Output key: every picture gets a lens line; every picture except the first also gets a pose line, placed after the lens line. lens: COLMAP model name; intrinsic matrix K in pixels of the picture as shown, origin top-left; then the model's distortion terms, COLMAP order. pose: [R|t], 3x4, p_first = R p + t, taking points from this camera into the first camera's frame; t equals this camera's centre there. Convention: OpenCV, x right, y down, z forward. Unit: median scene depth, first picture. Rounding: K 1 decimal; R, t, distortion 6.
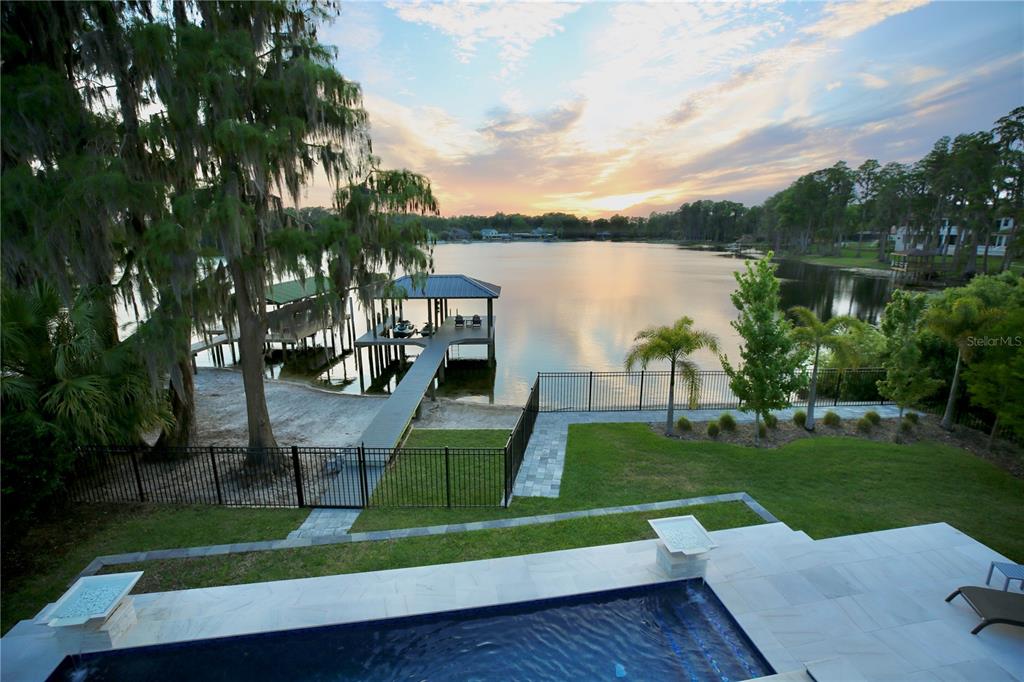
lens RADIAL K [[469.5, 0, 512.0], [0, 469.5, 341.0], [0, 0, 1]] dist [-0.039150, 0.011078]
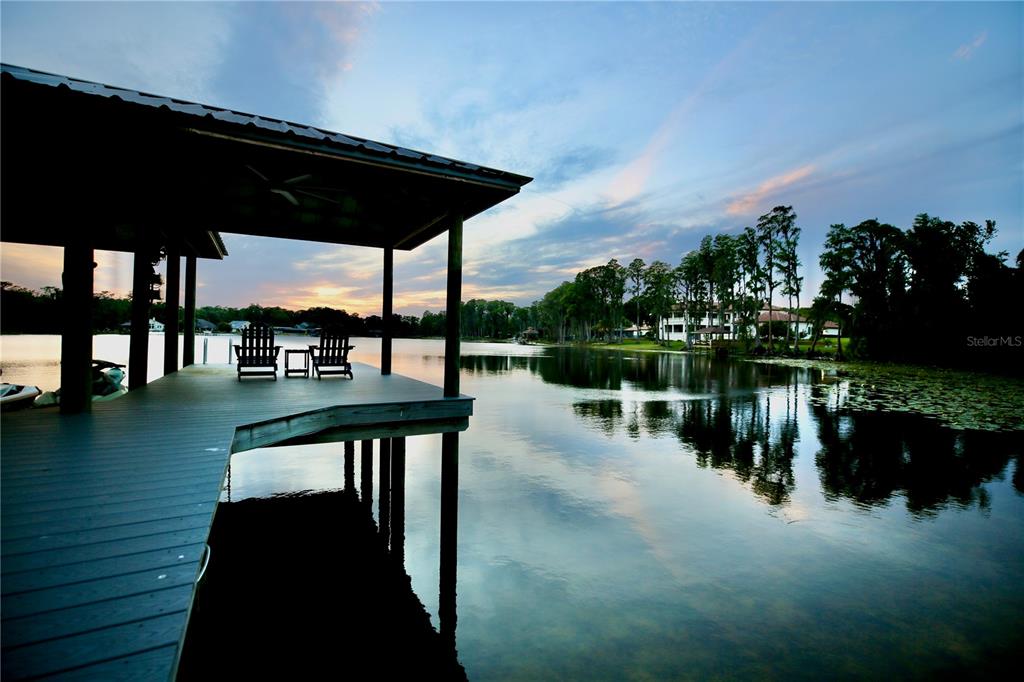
lens RADIAL K [[469.6, 0, 513.6], [0, 469.6, 332.2], [0, 0, 1]] dist [-0.037599, 0.012838]
pose [[0.882199, 0.027071, 0.470099, -0.047284], [0.083618, 0.973473, -0.212977, 0.004234], [-0.463394, 0.227196, 0.856533, 0.317127]]
